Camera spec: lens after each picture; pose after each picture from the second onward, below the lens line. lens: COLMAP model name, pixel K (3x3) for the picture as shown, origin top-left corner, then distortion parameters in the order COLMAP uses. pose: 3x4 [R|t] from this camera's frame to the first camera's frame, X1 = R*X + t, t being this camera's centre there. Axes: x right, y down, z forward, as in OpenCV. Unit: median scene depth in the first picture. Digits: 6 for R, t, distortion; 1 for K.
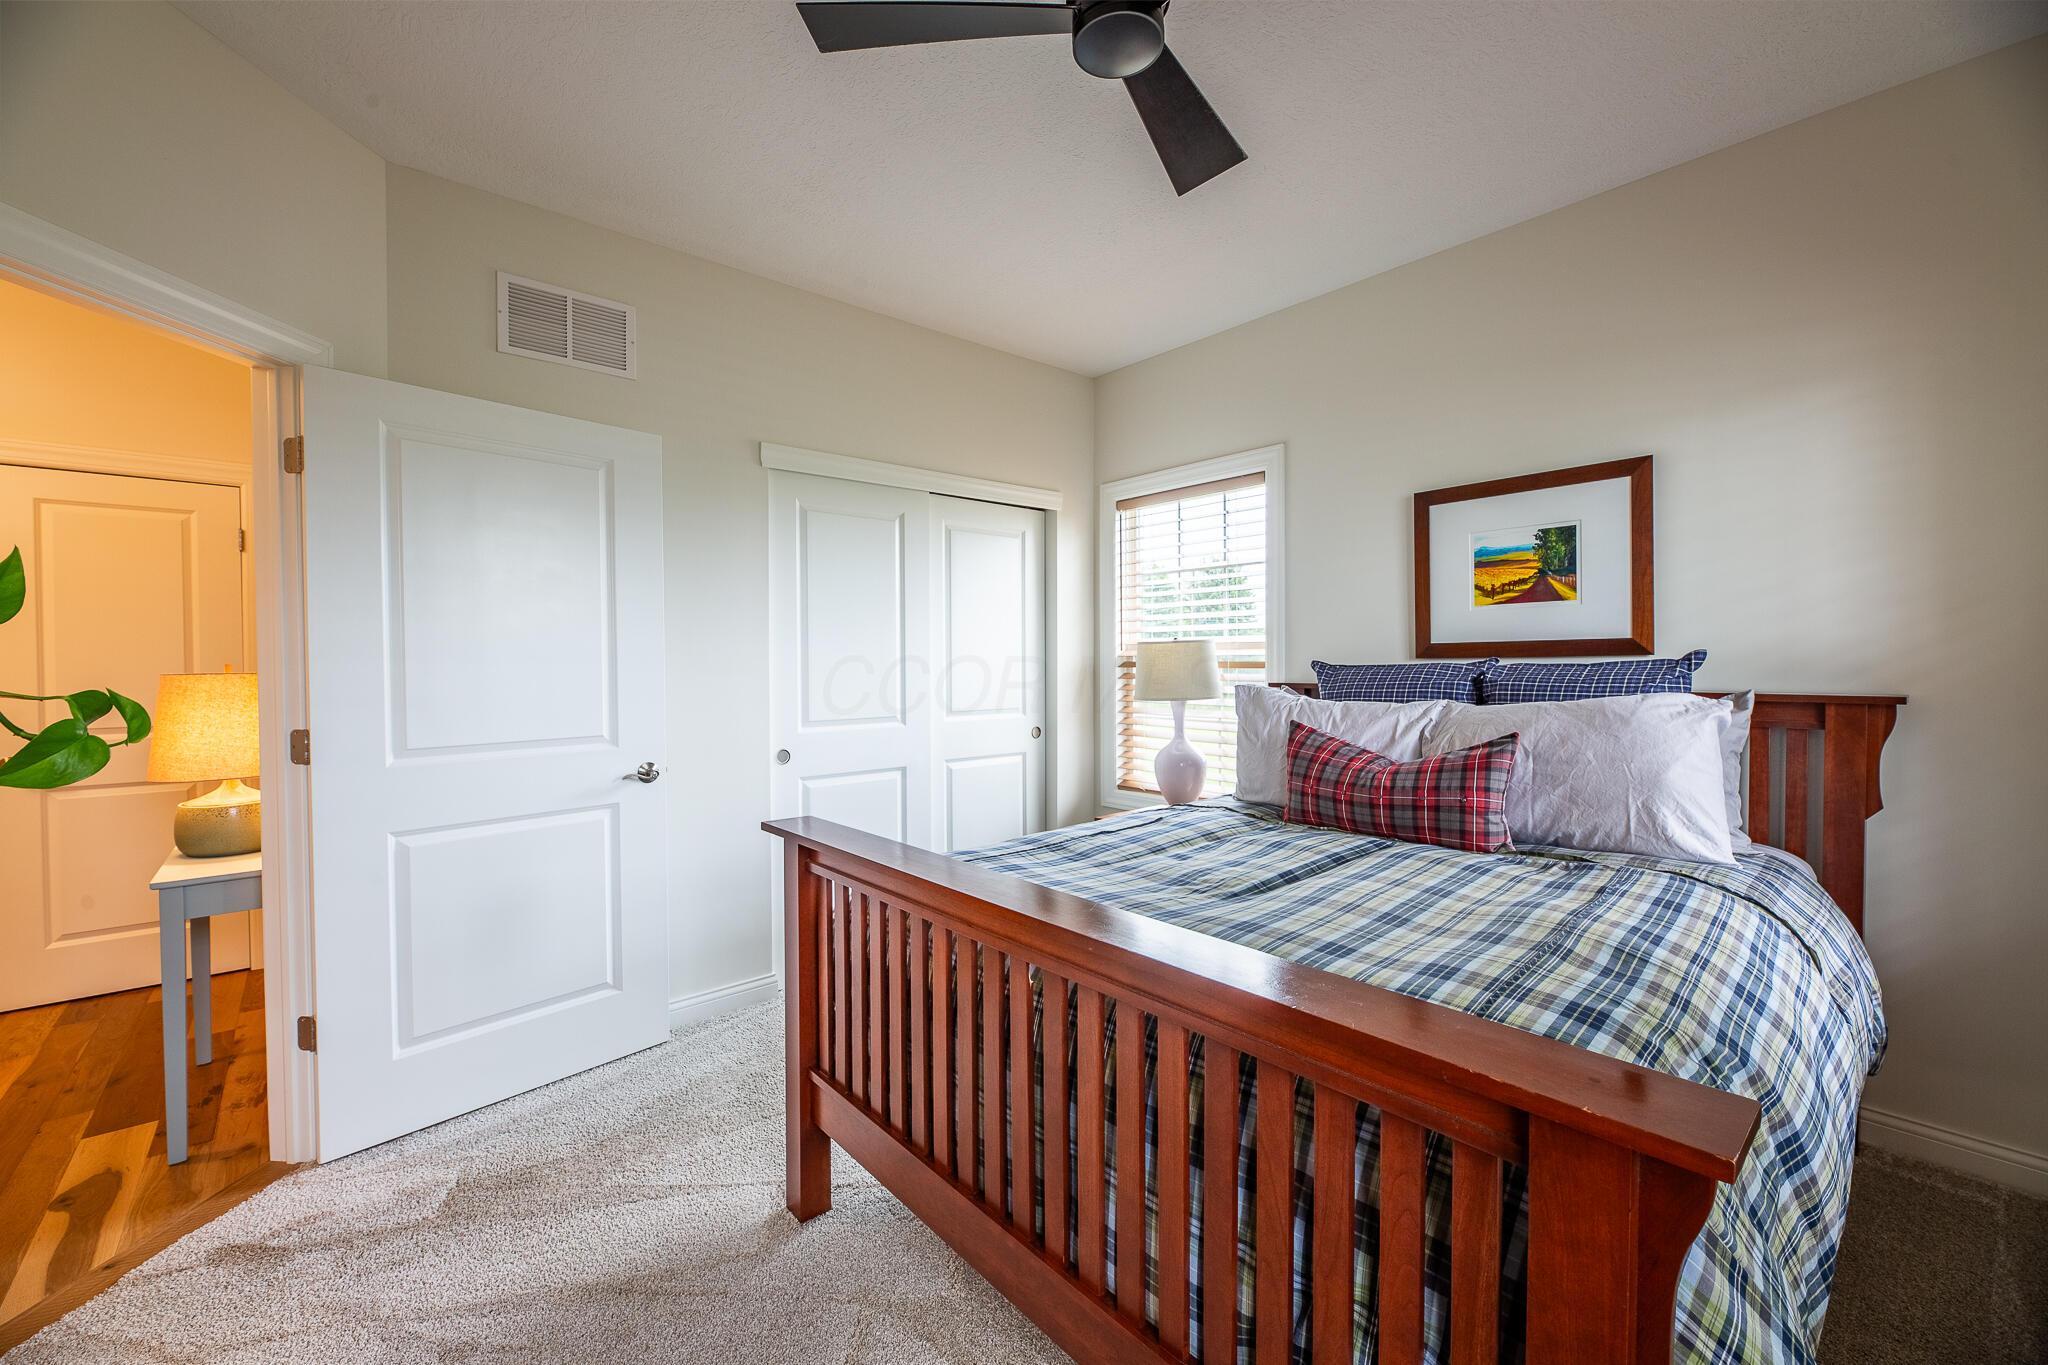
lens RADIAL K [[834.5, 0, 1006.8], [0, 834.5, 675.0], [0, 0, 1]] dist [0.001455, -0.003436]
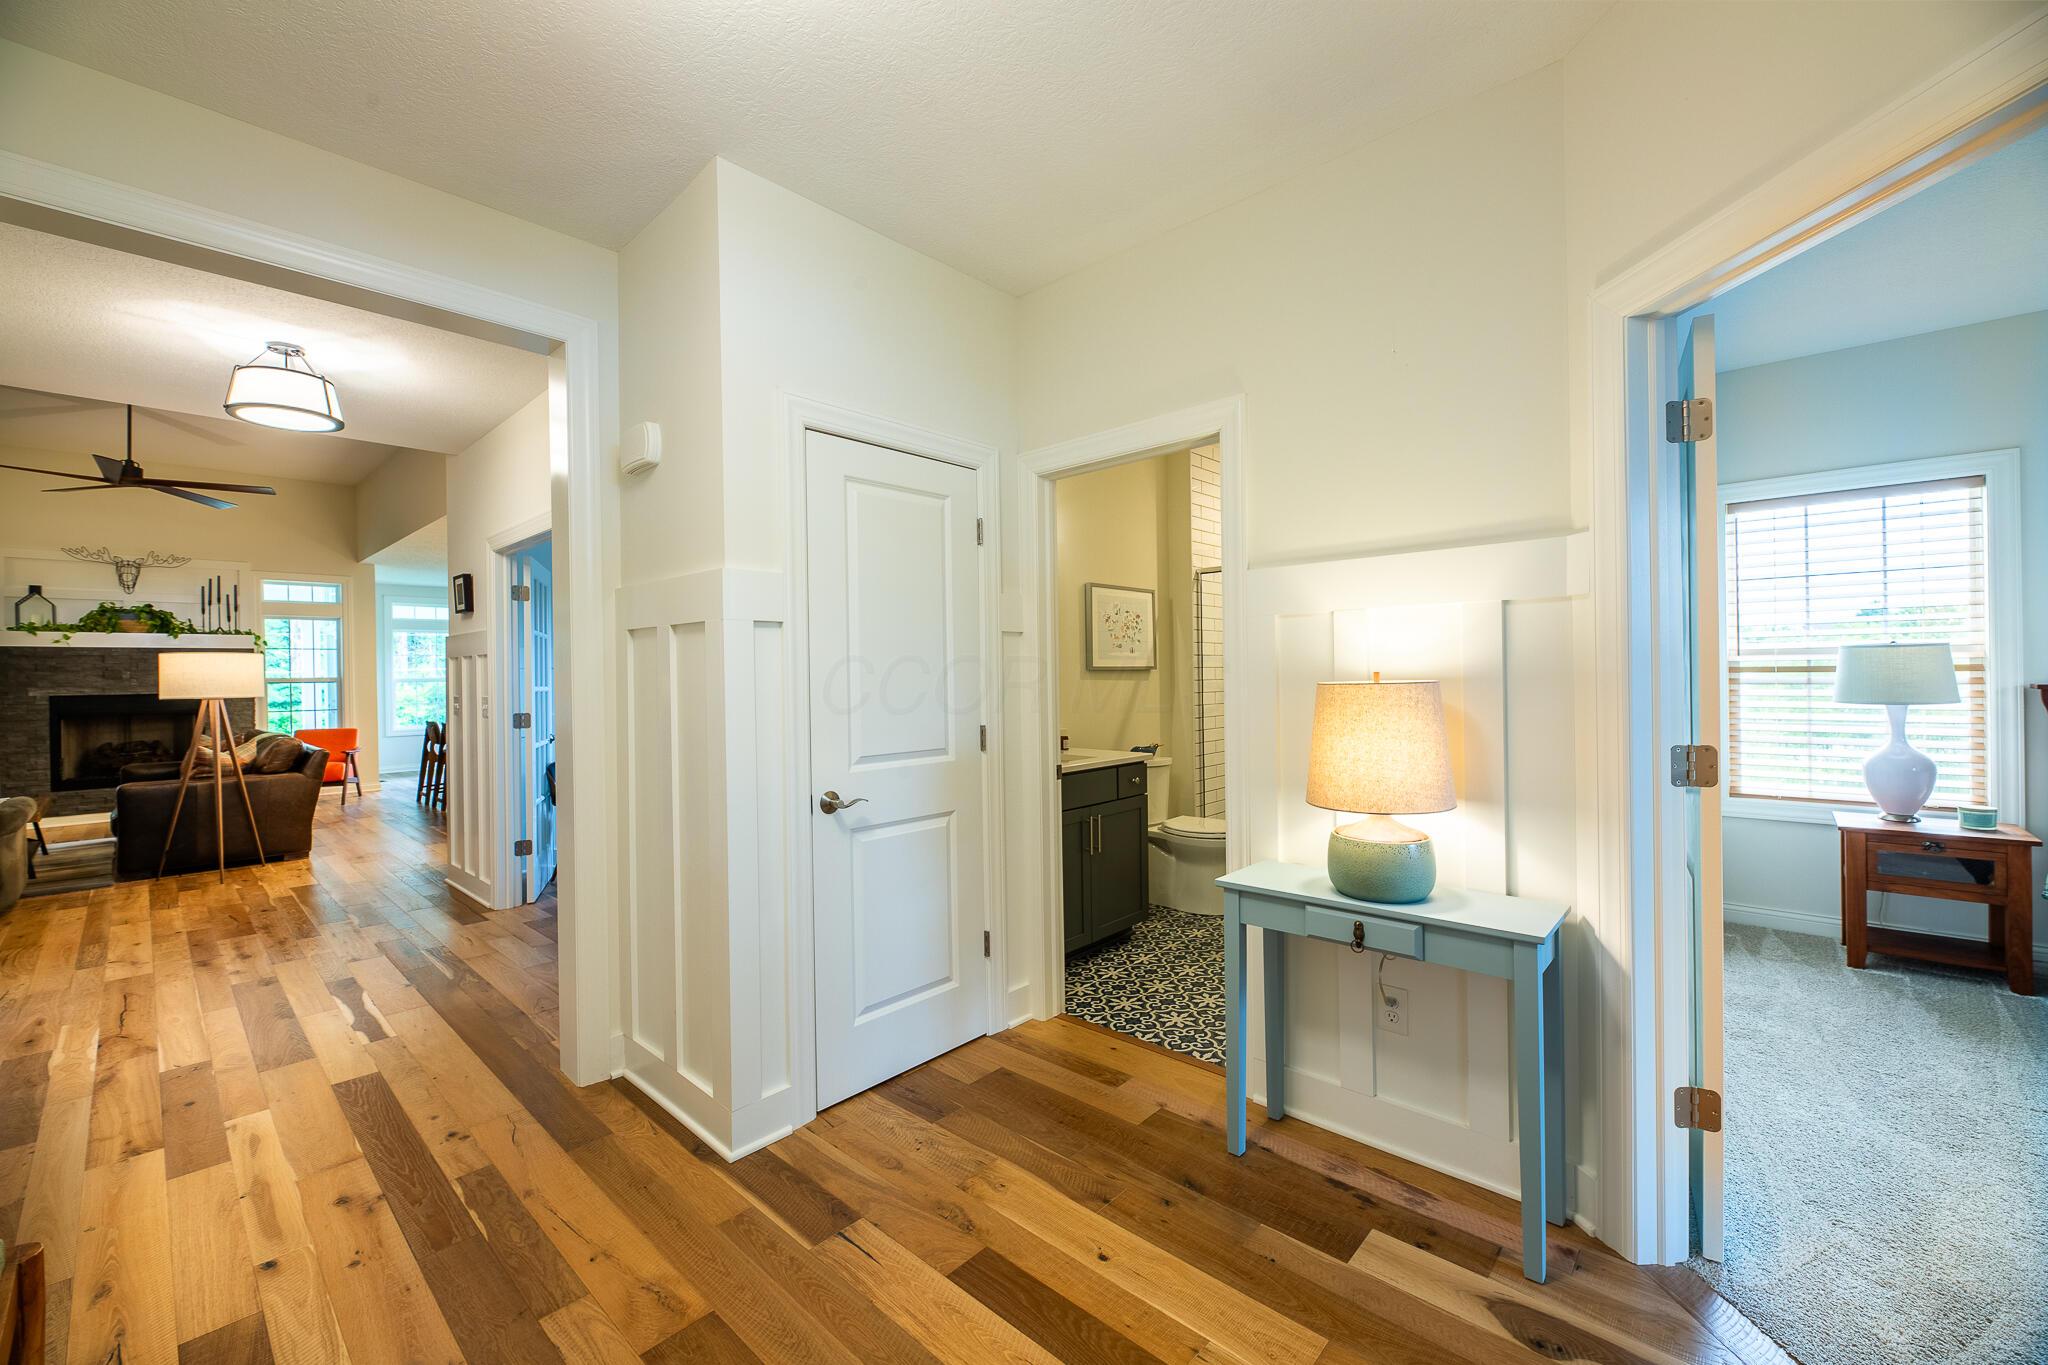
lens RADIAL K [[834.5, 0, 1006.8], [0, 834.5, 675.0], [0, 0, 1]] dist [0.001455, -0.003436]
pose [[0.993475, -0.009112, 0.113689, -1.200789], [0.010955, 0.999818, -0.015597, -0.000722], [-0.113526, 0.016741, 0.993394, 0.177203]]
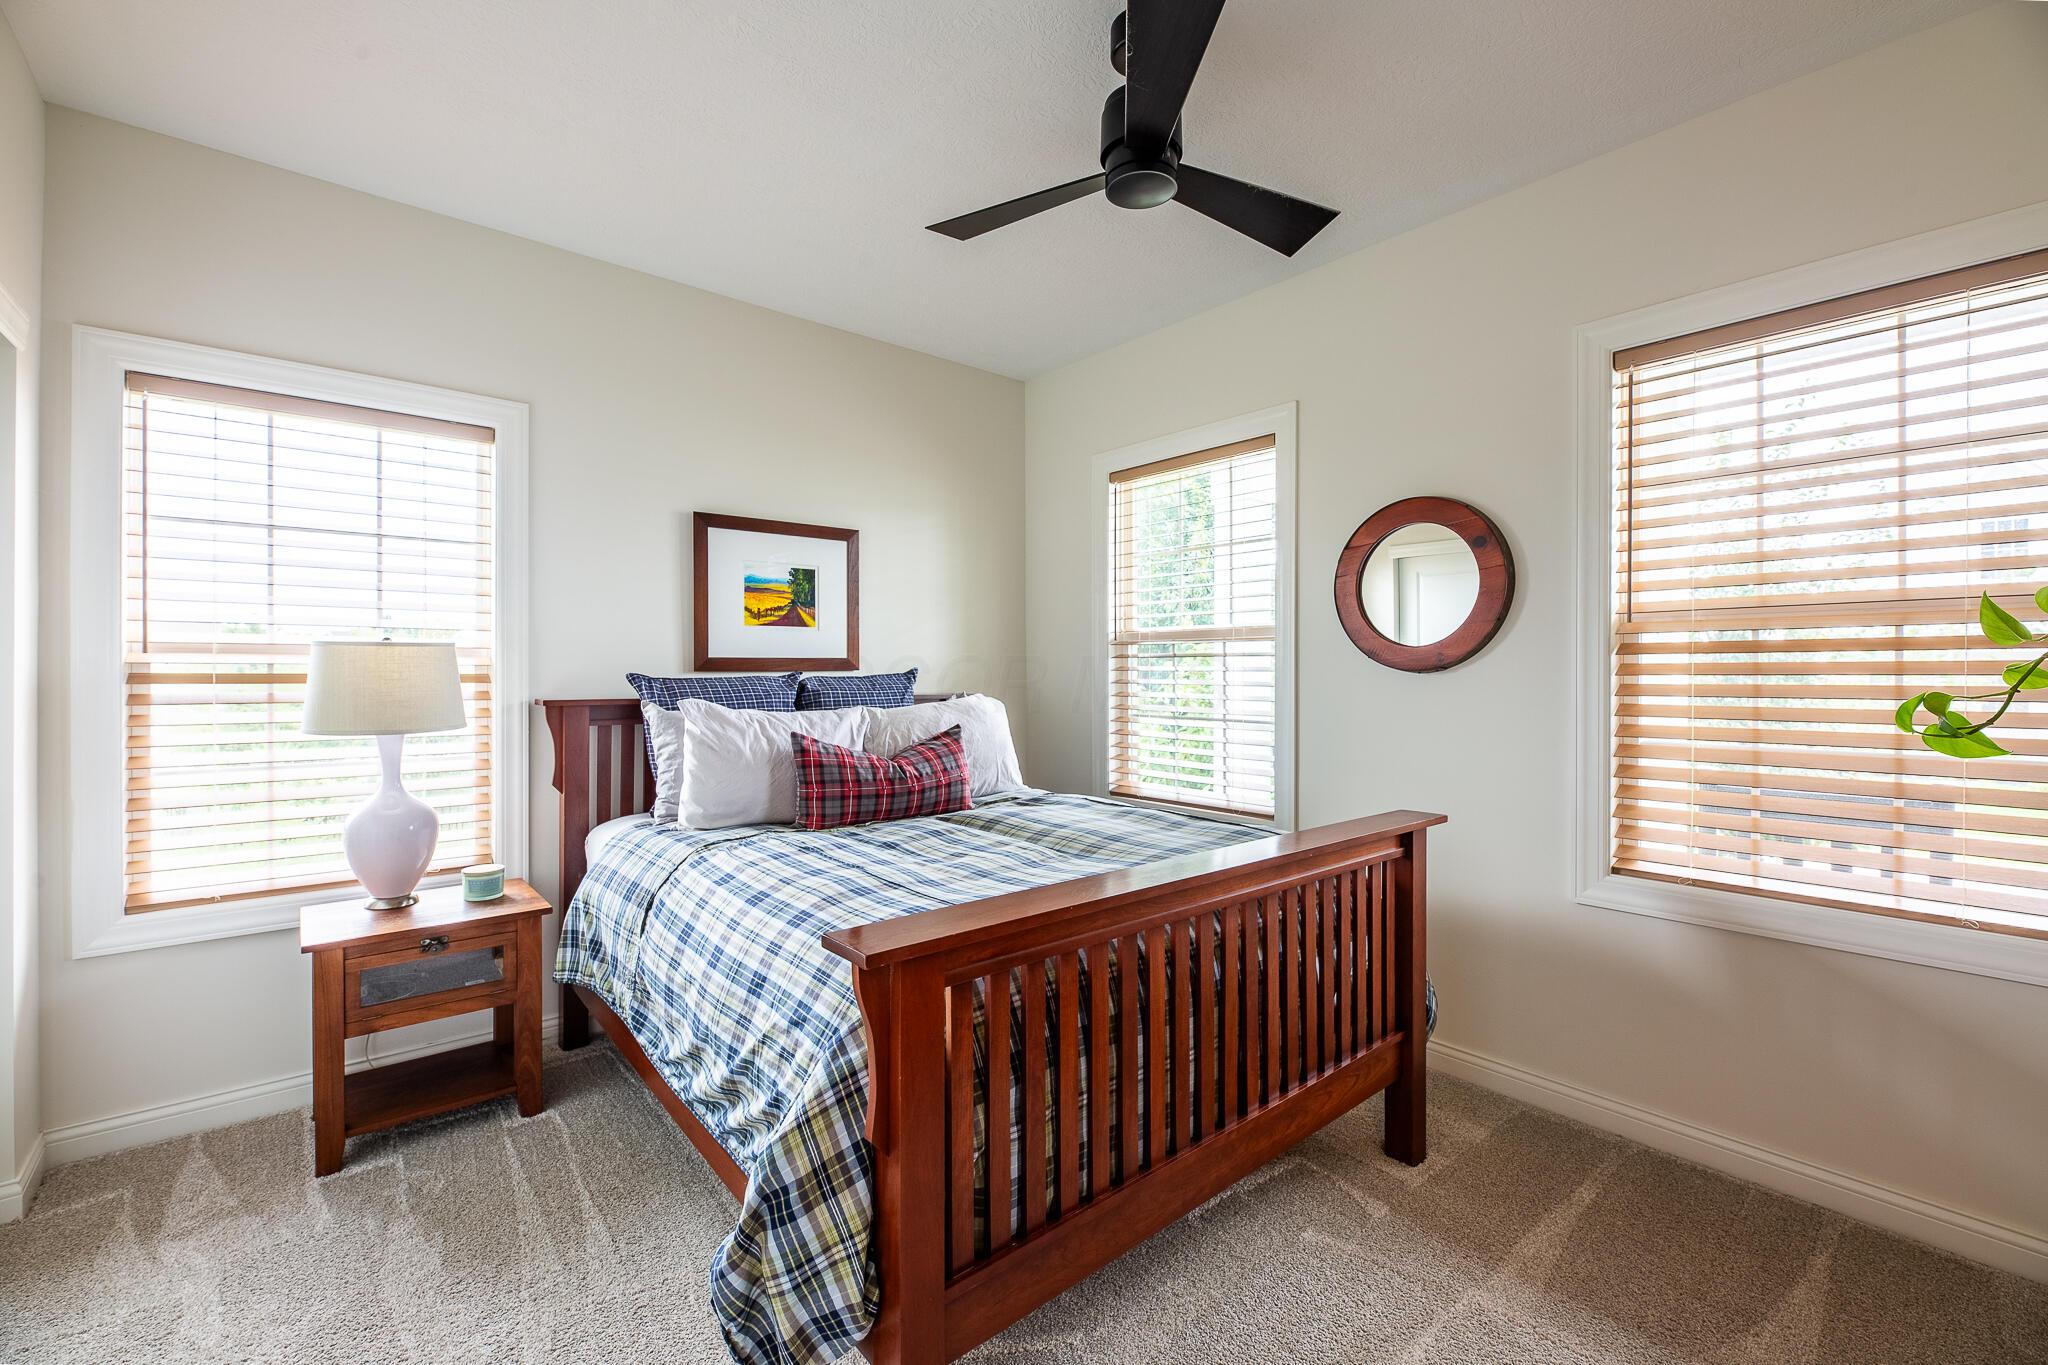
lens RADIAL K [[834.5, 0, 1006.8], [0, 834.5, 675.0], [0, 0, 1]] dist [0.001455, -0.003436]
pose [[0.012614, 0.002335, 0.999918, -0.564496], [0.015296, 0.999880, -0.002528, -0.007413], [-0.999803, 0.015327, 0.012577, 0.635009]]
